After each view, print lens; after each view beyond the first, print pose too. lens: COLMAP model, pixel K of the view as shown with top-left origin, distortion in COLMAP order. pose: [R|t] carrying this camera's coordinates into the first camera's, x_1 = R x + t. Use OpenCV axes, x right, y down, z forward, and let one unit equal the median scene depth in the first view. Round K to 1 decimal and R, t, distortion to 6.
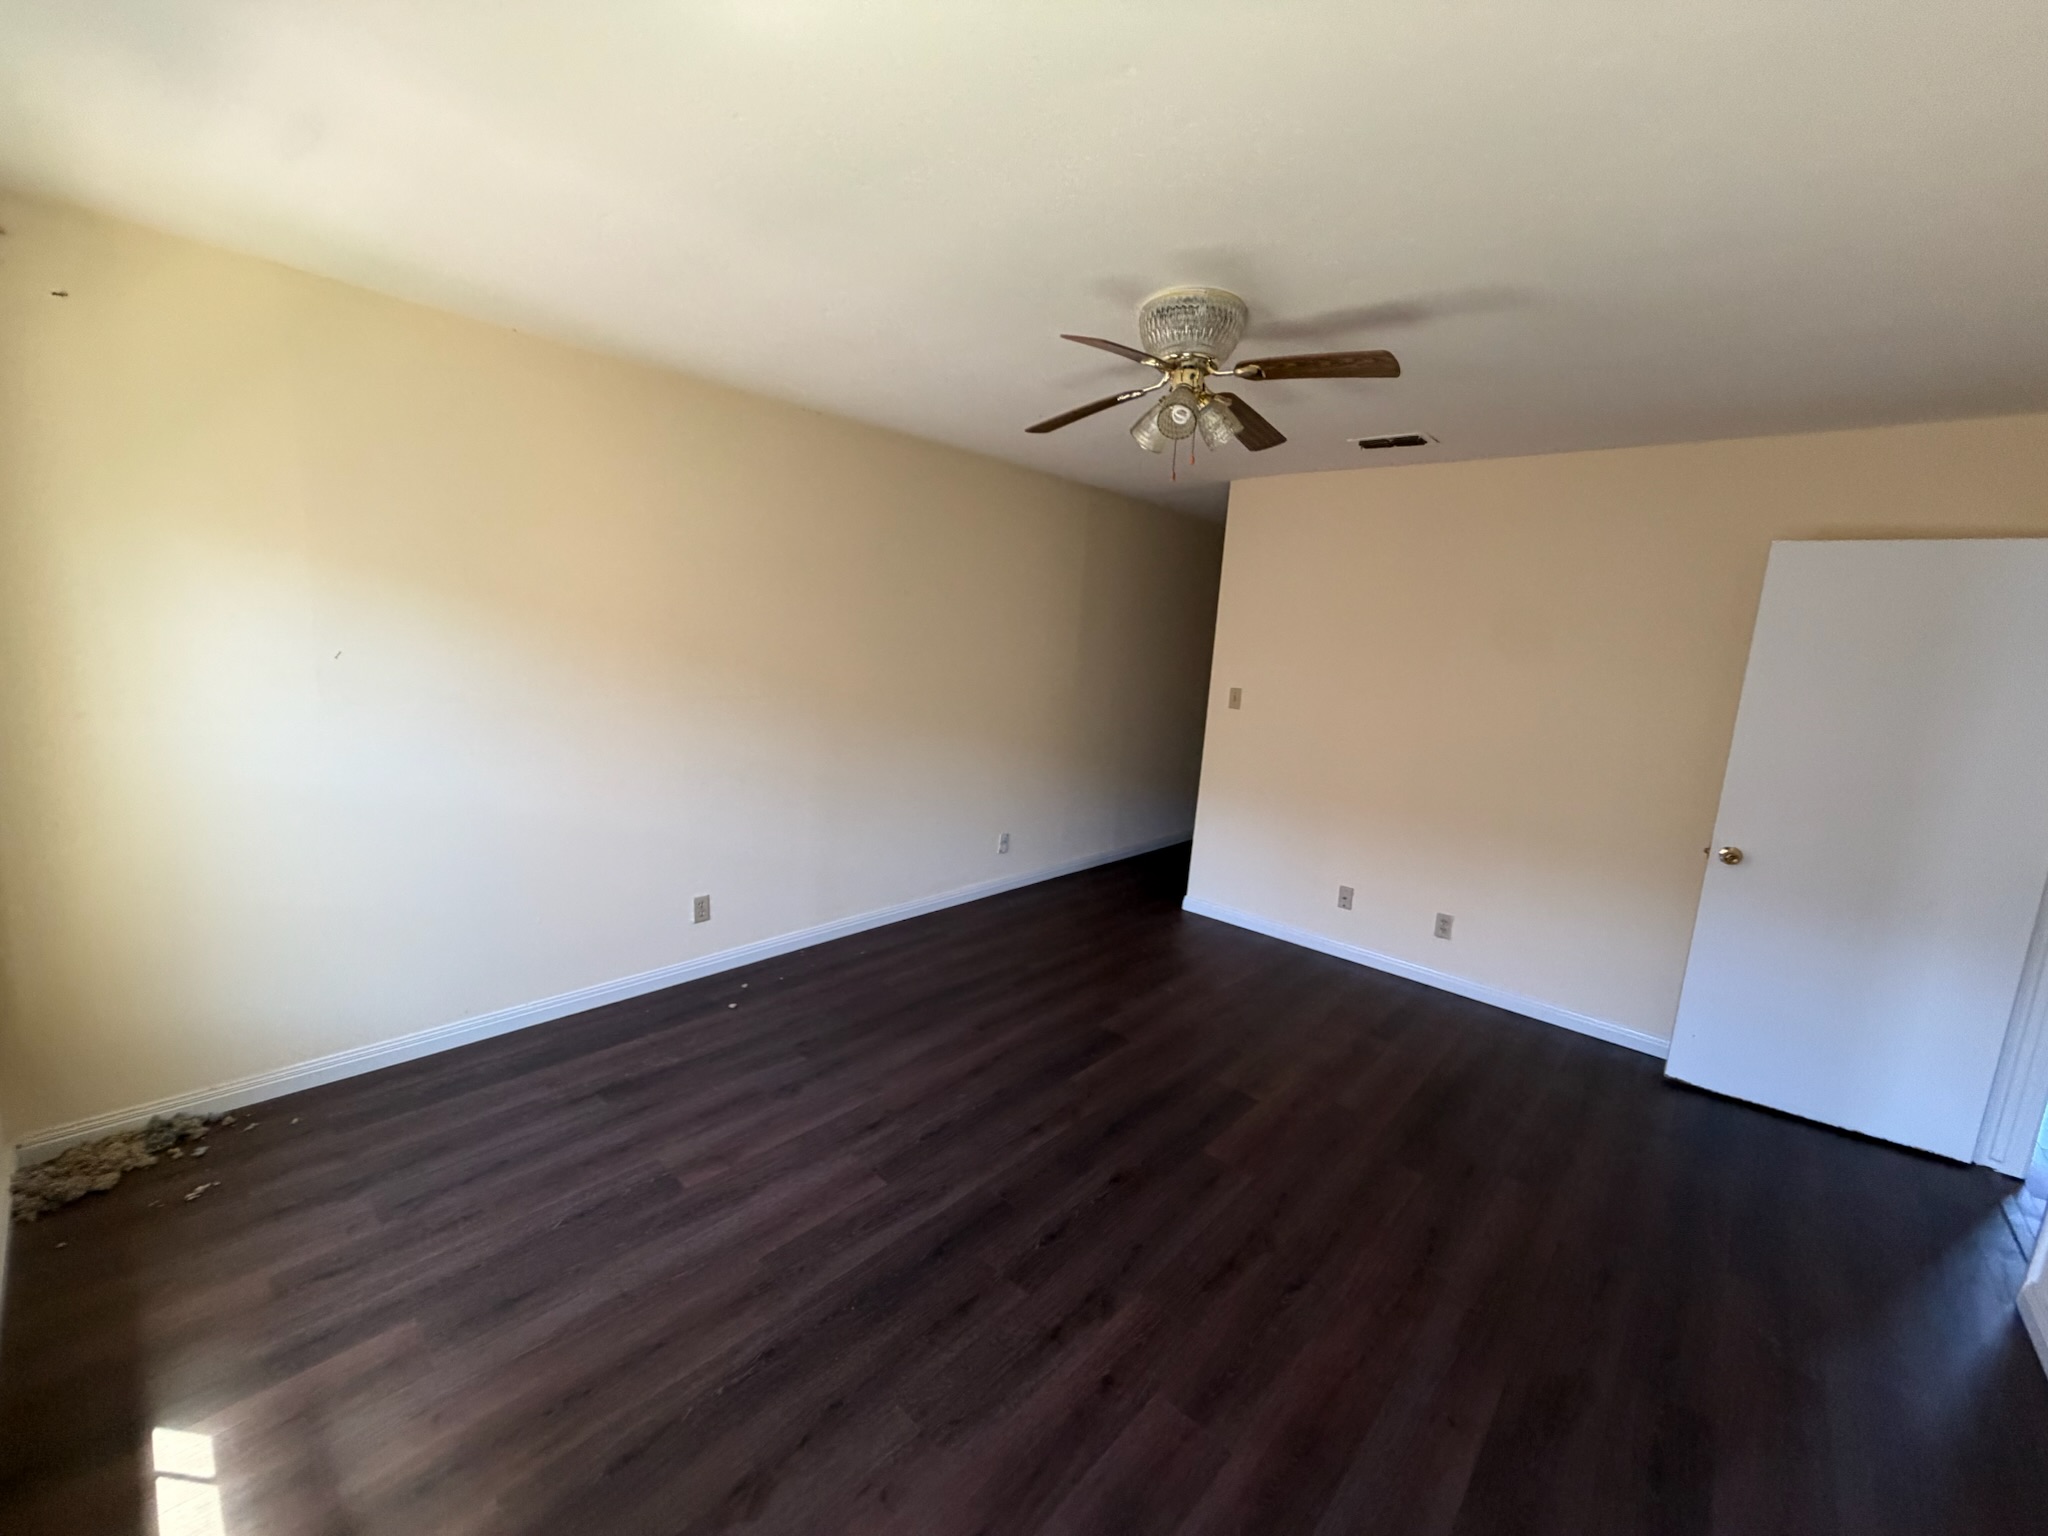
lens RADIAL K [[816.1, 0, 1020.7], [0, 816.1, 769.0], [0, 0, 1]] dist [0.001409, -0.000032]
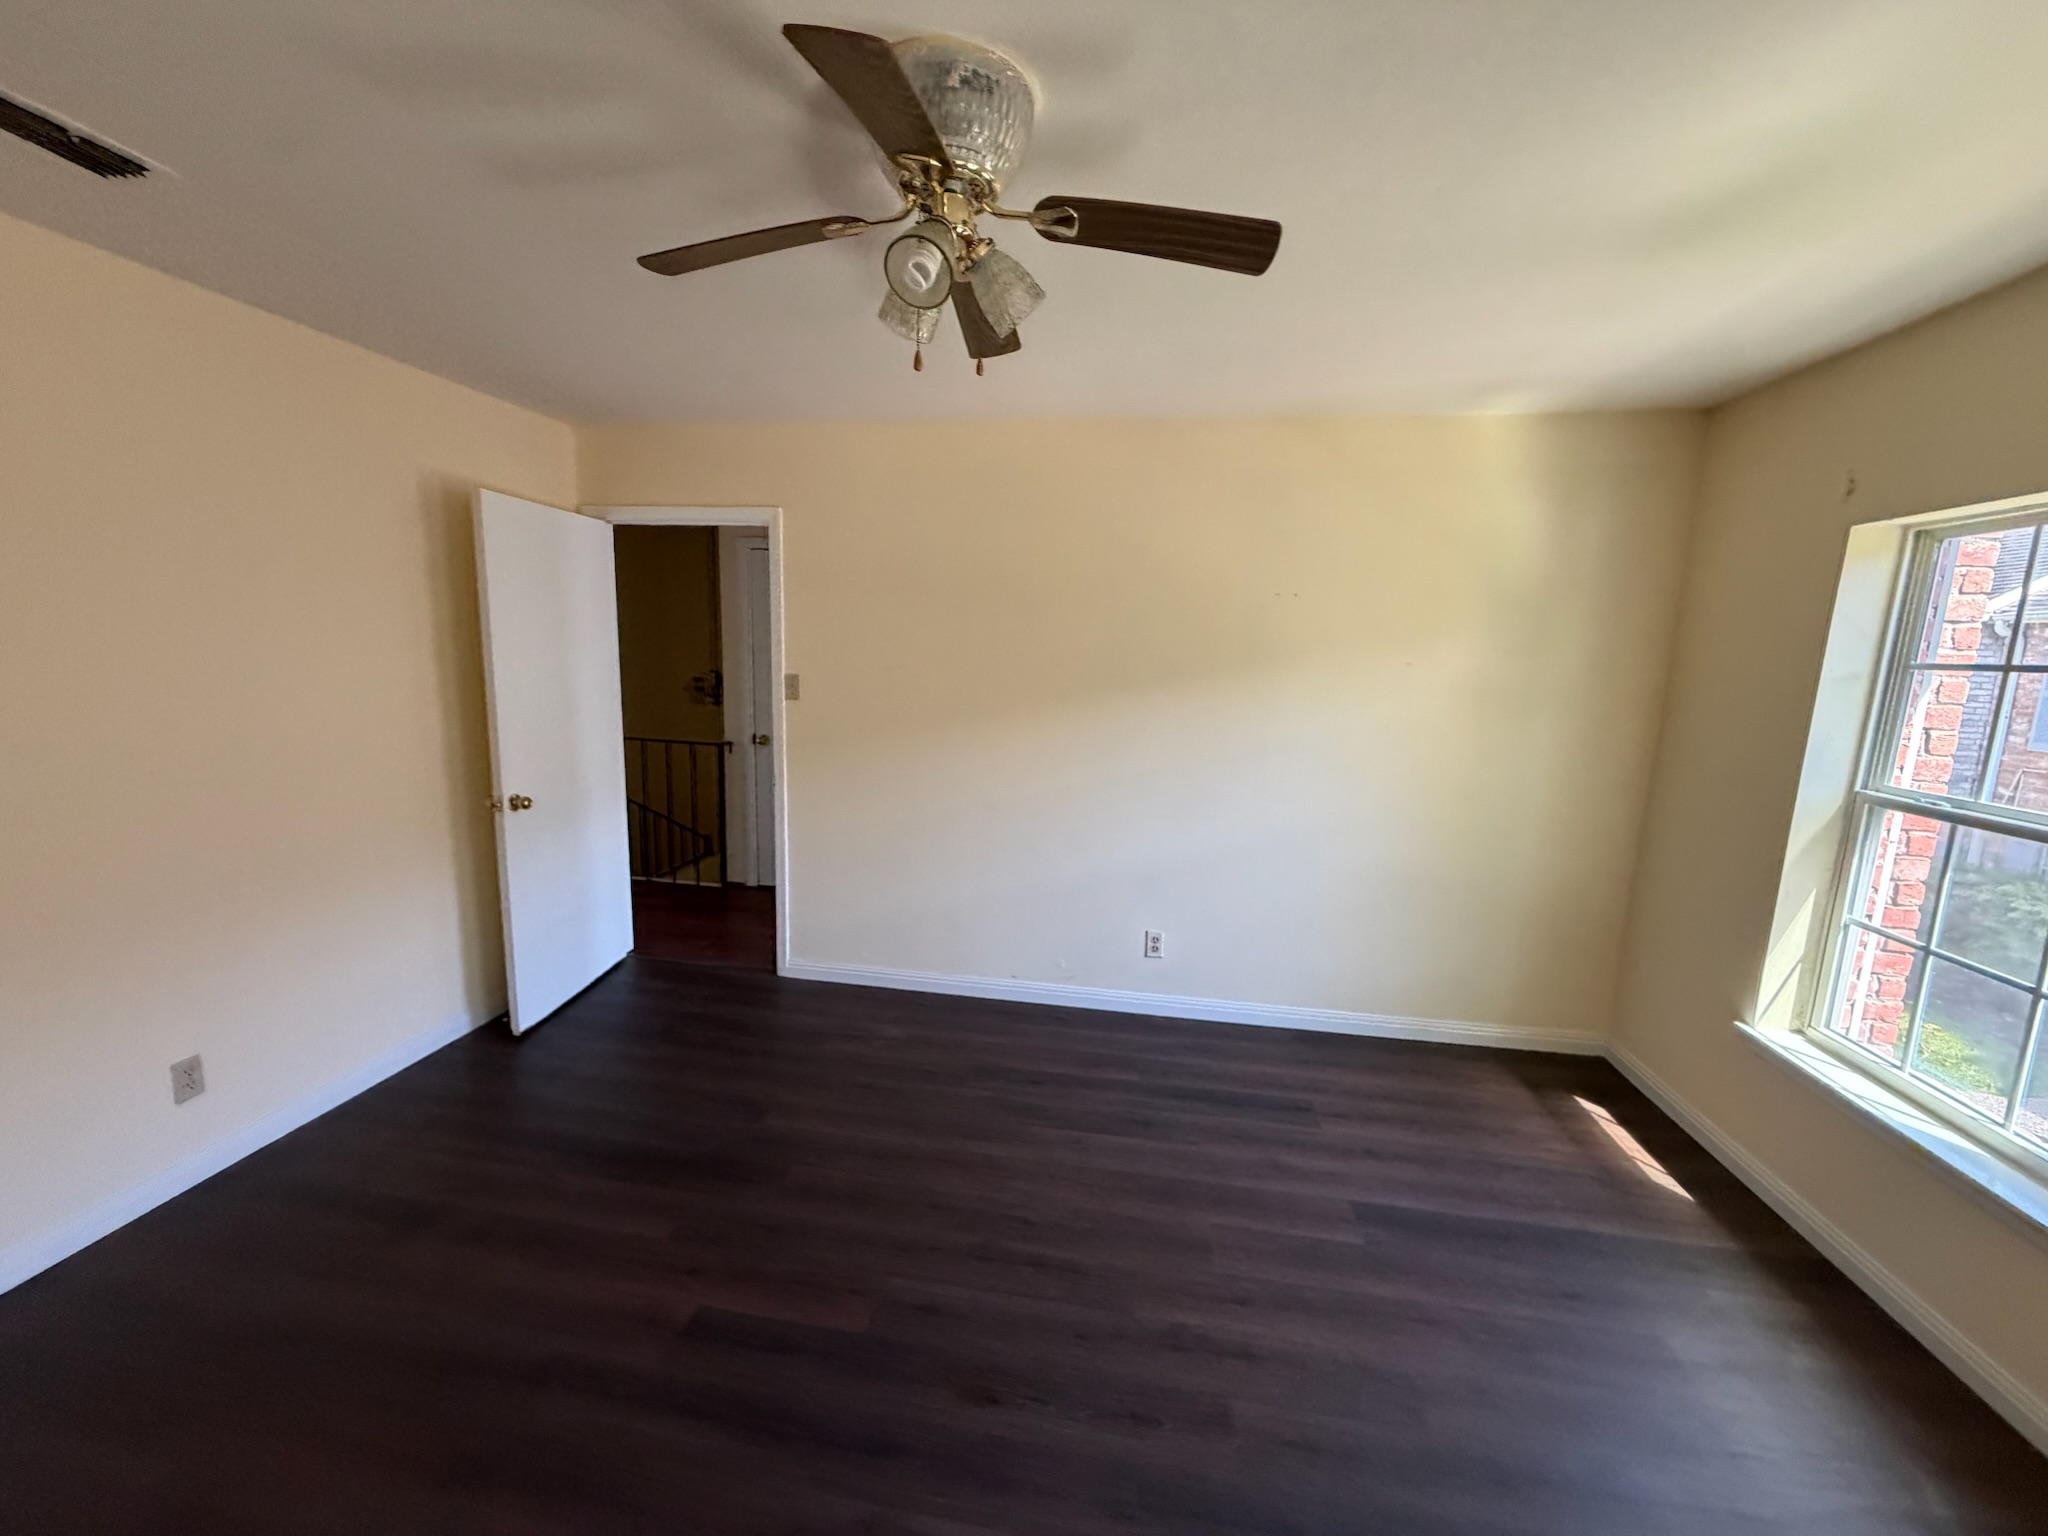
lens RADIAL K [[816.1, 0, 1016.5], [0, 816.1, 761.6], [0, 0, 1]] dist [0.001409, -0.000032]
pose [[-0.547453, -0.196473, 0.813446, -0.388942], [0.079971, 0.955317, 0.284560, -0.240433], [-0.833007, 0.220835, -0.507279, 1.307377]]
